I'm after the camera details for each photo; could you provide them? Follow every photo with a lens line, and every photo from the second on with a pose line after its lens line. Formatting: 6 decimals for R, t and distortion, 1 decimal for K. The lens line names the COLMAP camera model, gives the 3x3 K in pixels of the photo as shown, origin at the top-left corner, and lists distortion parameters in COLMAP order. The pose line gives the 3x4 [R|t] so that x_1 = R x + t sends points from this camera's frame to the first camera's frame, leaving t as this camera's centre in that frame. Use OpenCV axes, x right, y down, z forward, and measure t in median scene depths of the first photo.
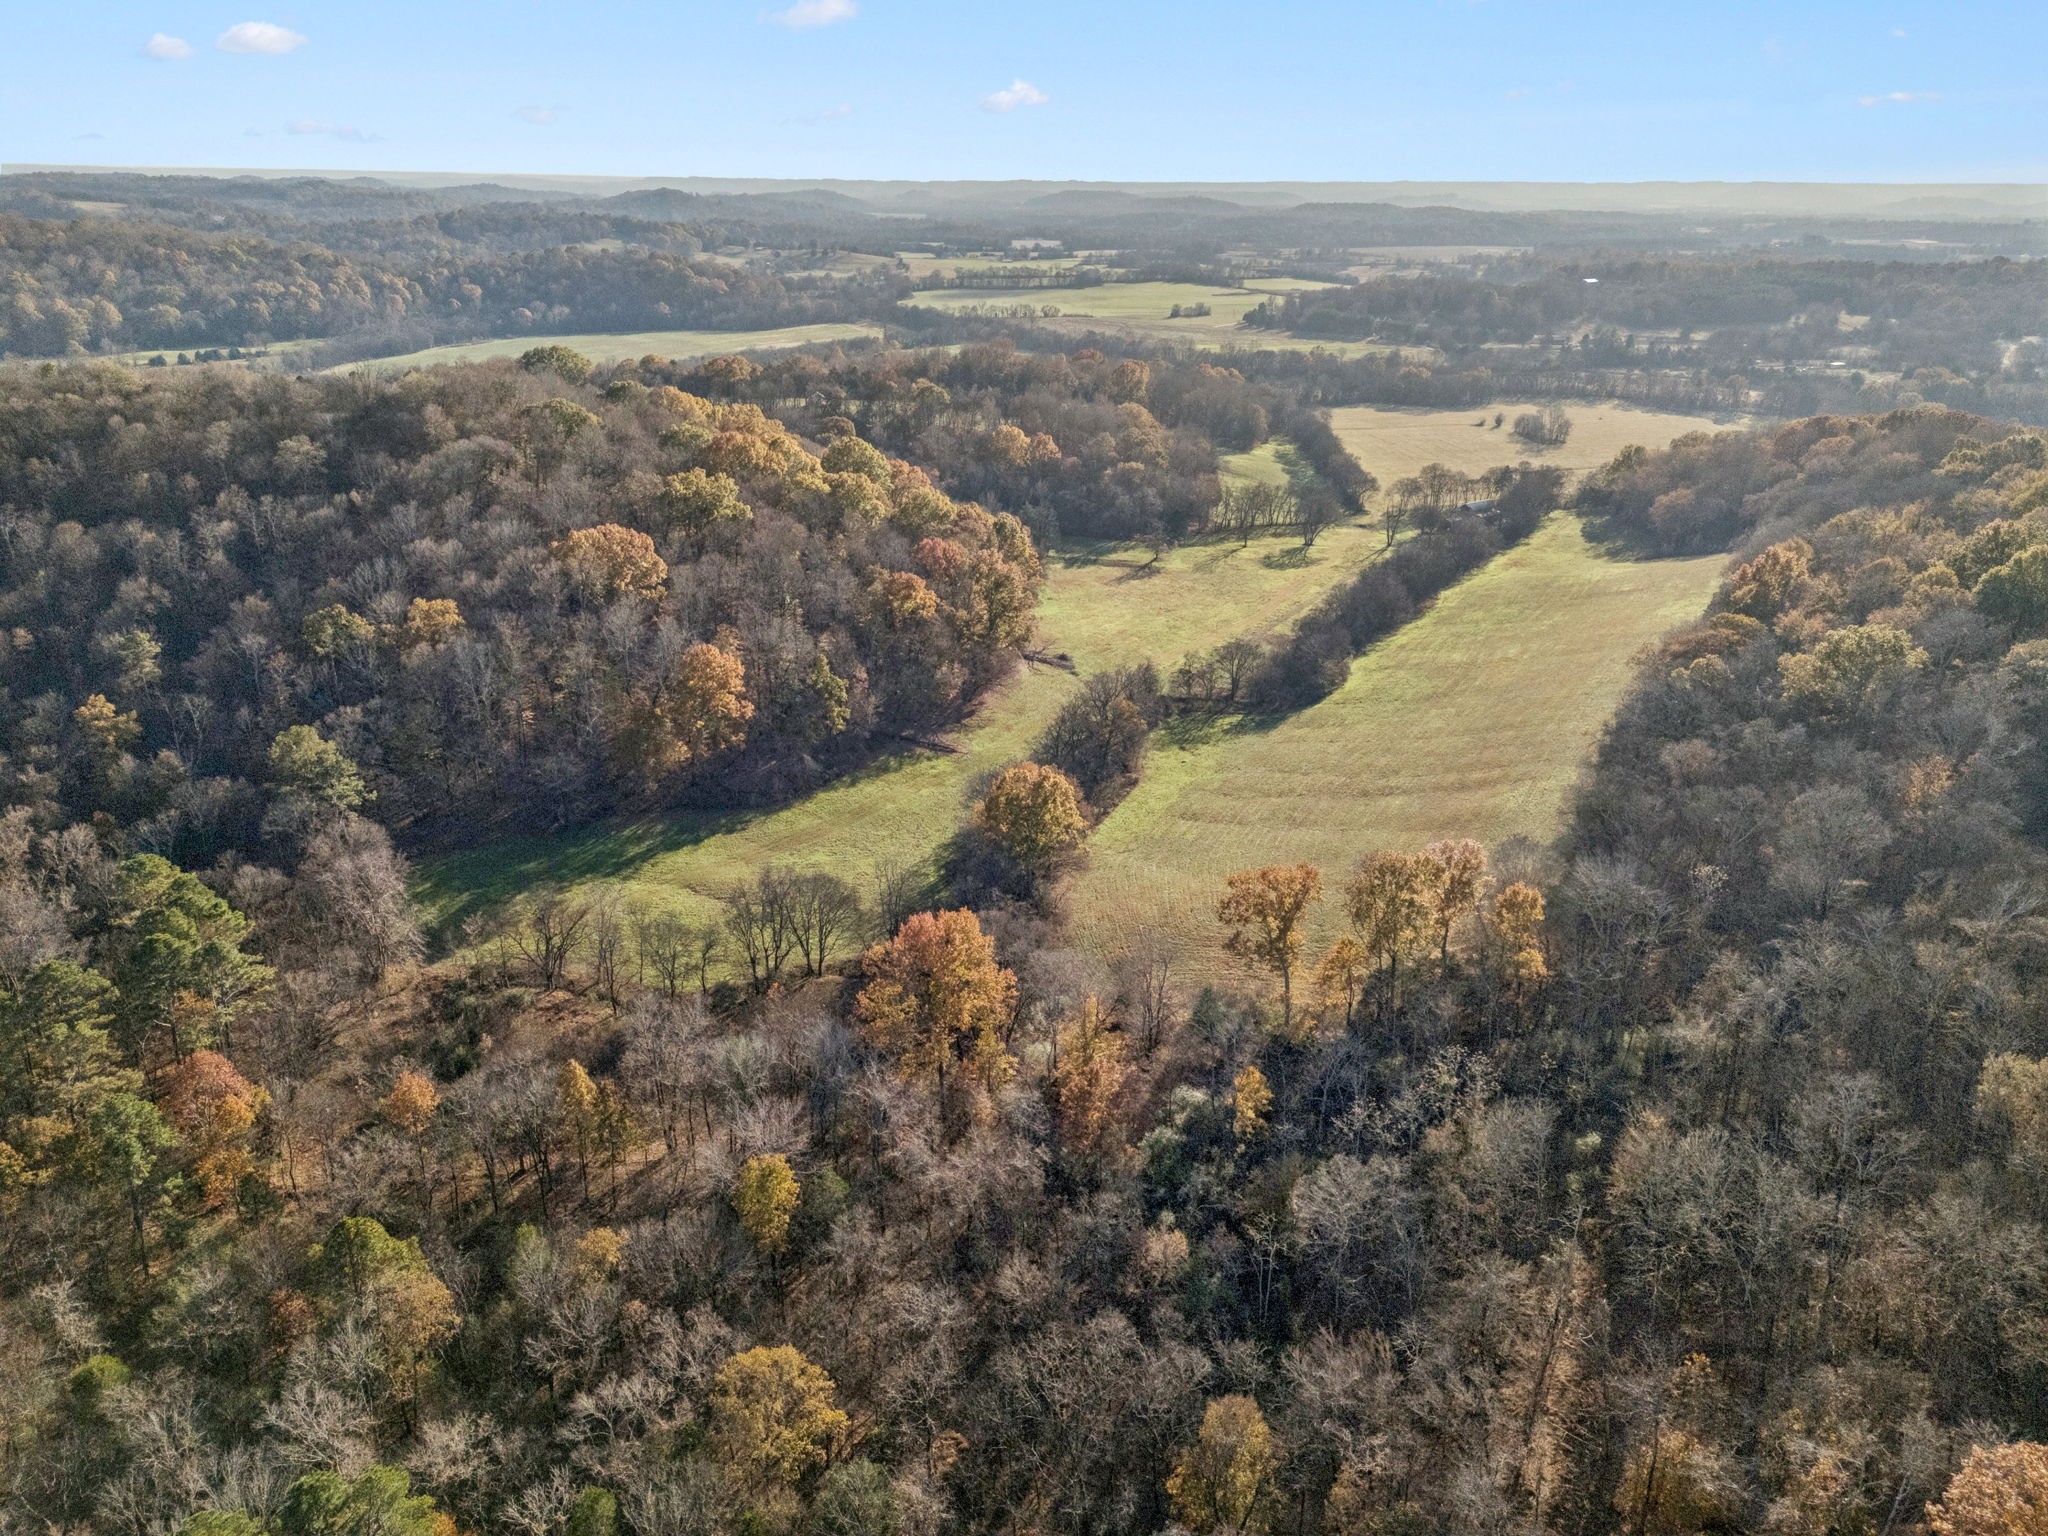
lens RADIAL K [[1521.7, 0, 1009.2], [0, 1521.7, 774.0], [0, 0, 1]] dist [0.085903, -0.072278]
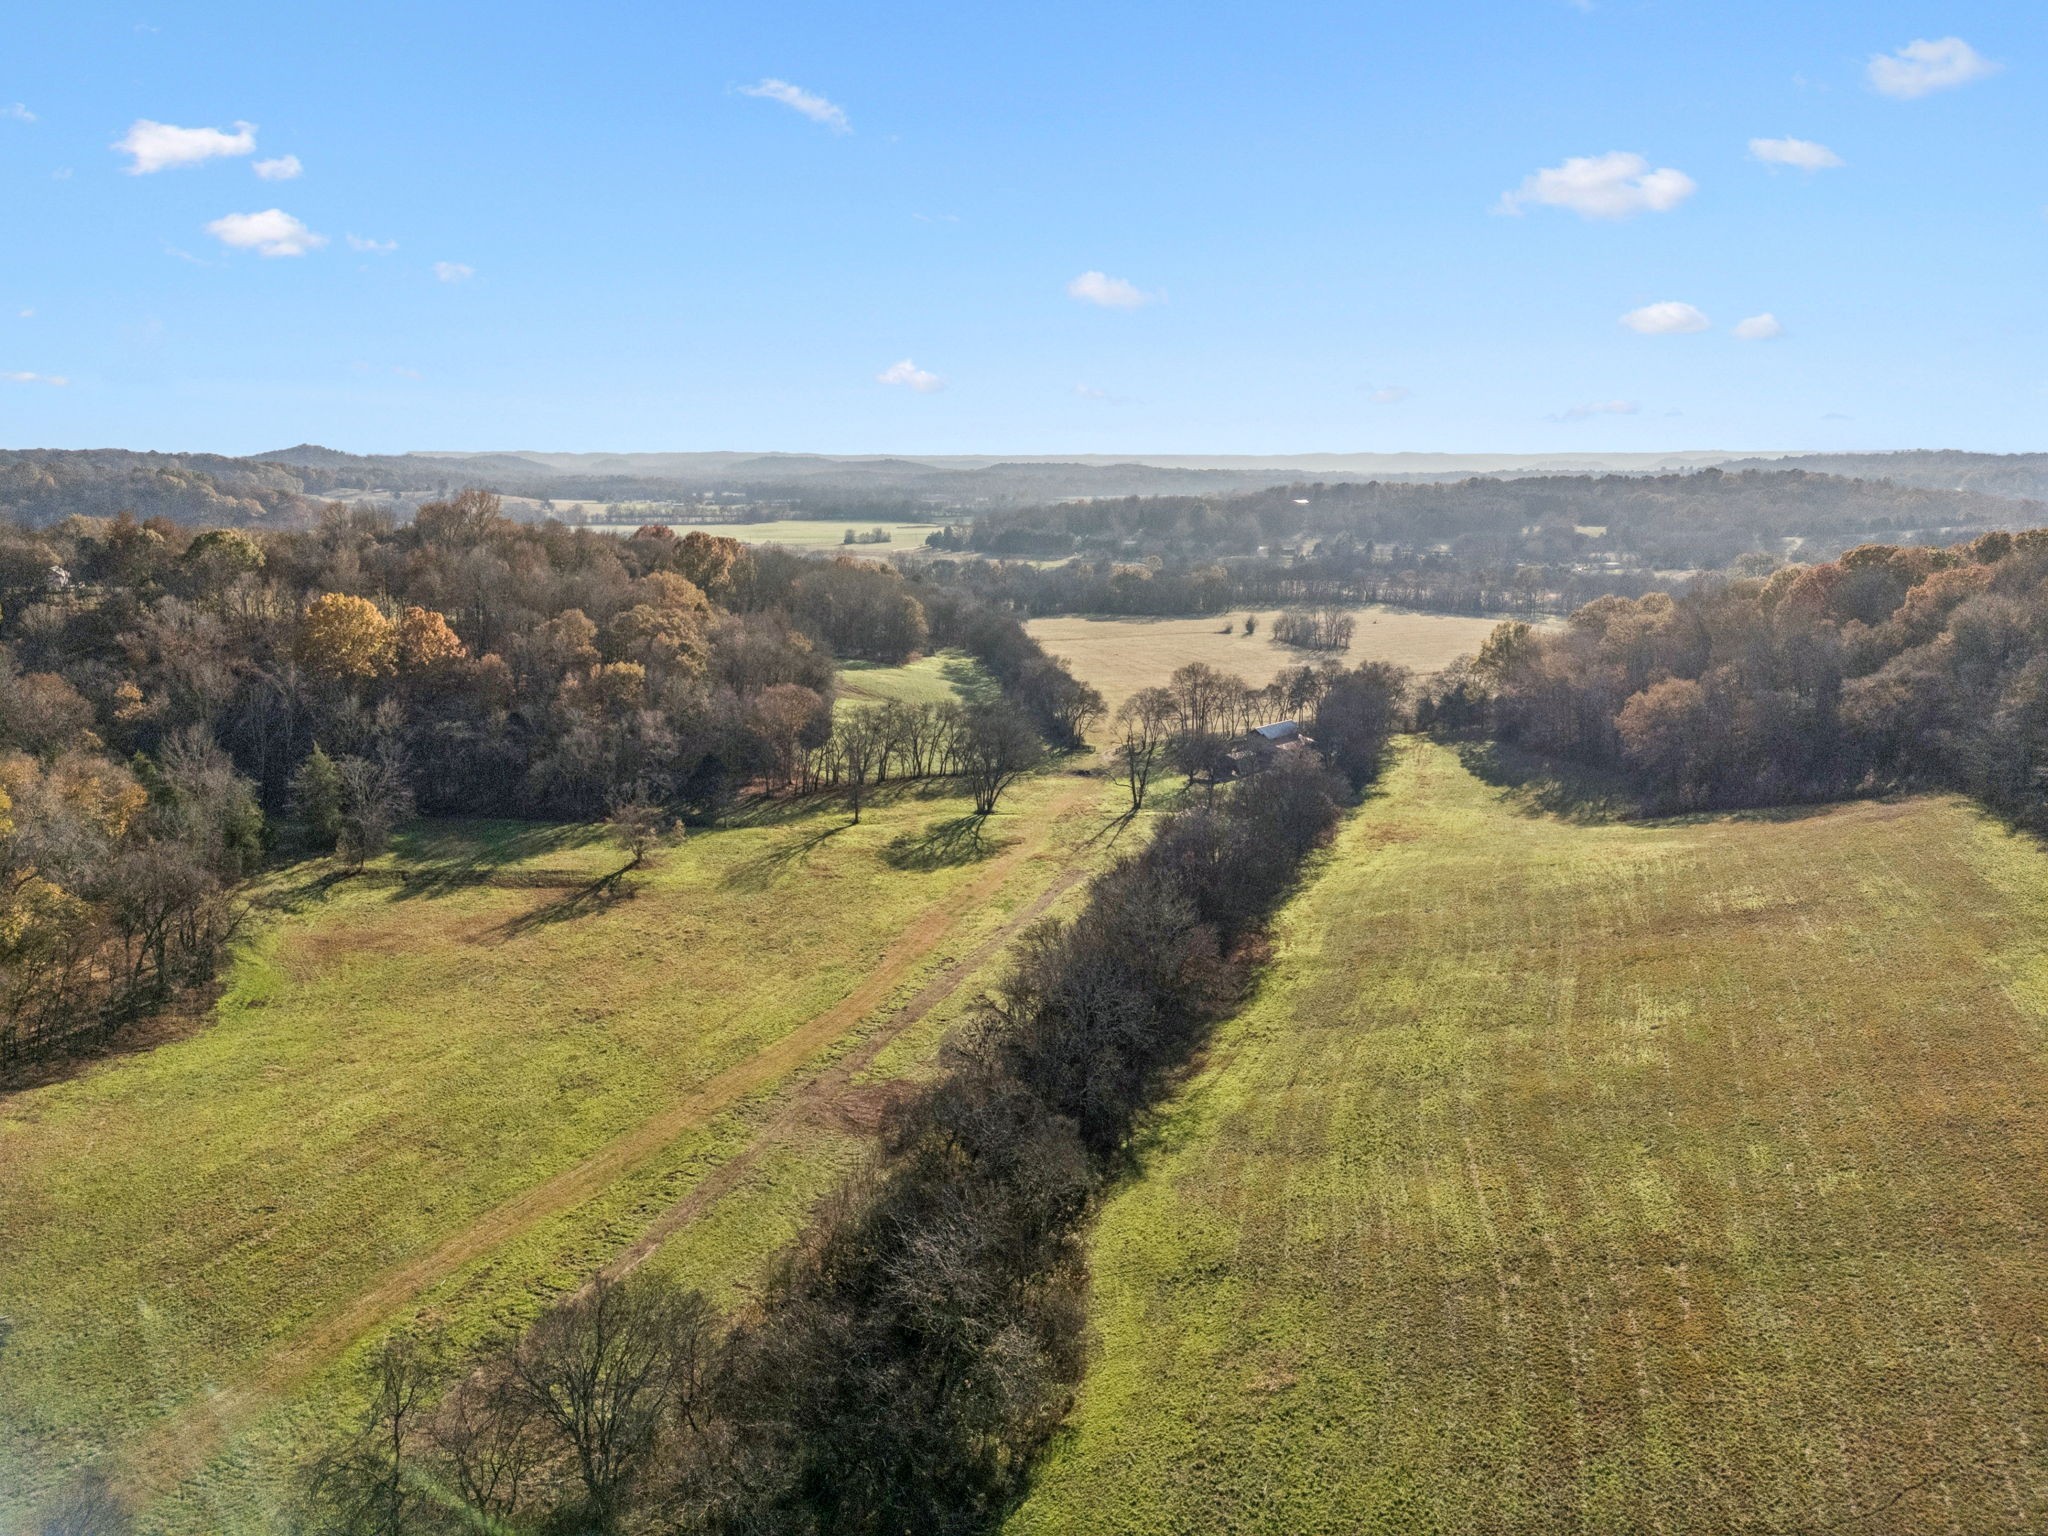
lens RADIAL K [[1521.7, 0, 1009.2], [0, 1521.7, 774.0], [0, 0, 1]] dist [0.085903, -0.072278]
pose [[0.983439, -0.042683, 0.176142, 0.111138], [0.071249, 0.984673, -0.159194, -0.078612], [-0.166648, 0.169107, 0.971407, 0.488107]]
